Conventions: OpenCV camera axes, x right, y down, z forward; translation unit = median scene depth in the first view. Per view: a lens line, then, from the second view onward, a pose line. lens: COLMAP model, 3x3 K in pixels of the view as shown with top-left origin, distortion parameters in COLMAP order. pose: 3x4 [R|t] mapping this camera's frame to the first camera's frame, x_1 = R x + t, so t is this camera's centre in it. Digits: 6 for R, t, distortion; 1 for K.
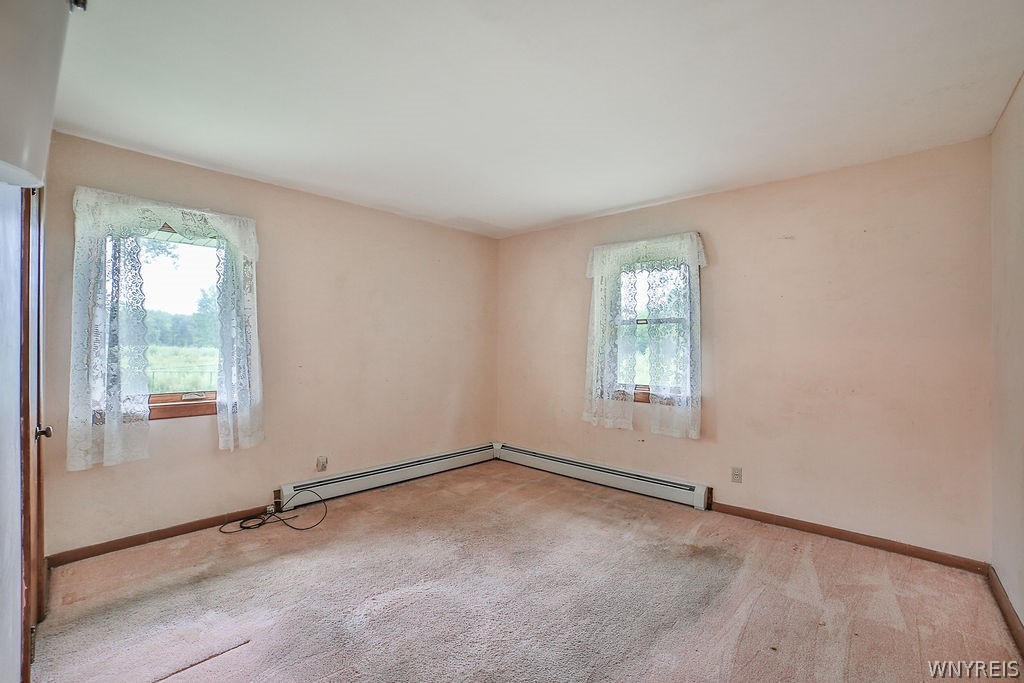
lens RADIAL K [[440.7, 0, 512.0], [0, 440.7, 341.5], [0, 0, 1]] dist [-0.111041, 0.041412]
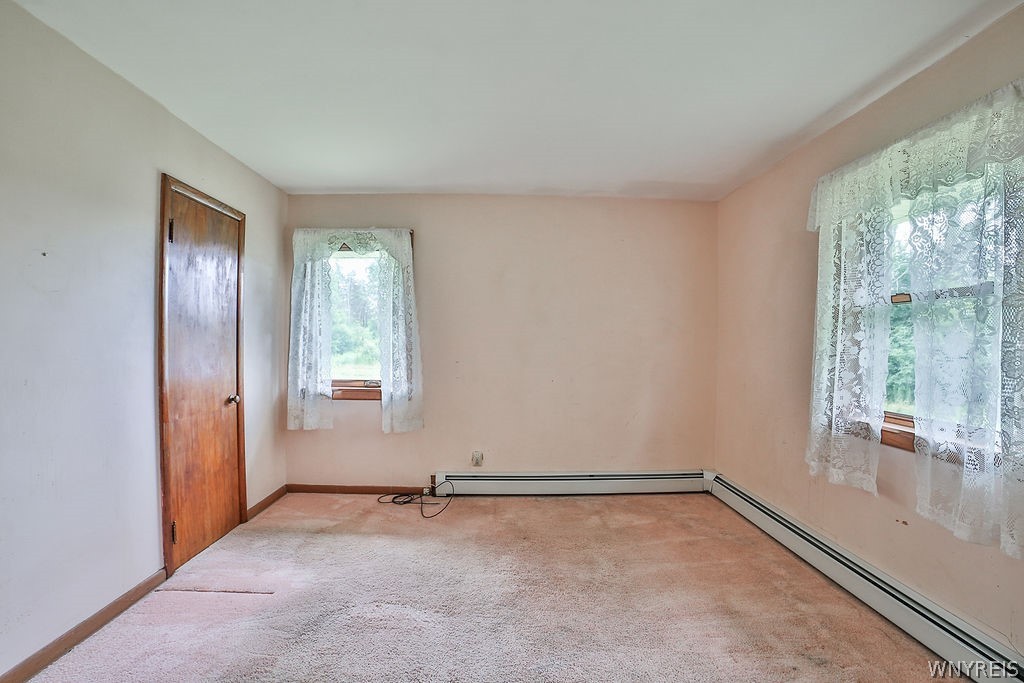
lens RADIAL K [[436.5, 0, 512.5], [0, 436.5, 345.0], [0, 0, 1]] dist [-0.111269, 0.040568]
pose [[0.699303, 0.002726, -0.714820, 0.366329], [0.003249, 0.999970, 0.006992, 0.010175], [0.714818, -0.007212, 0.699273, 0.369100]]
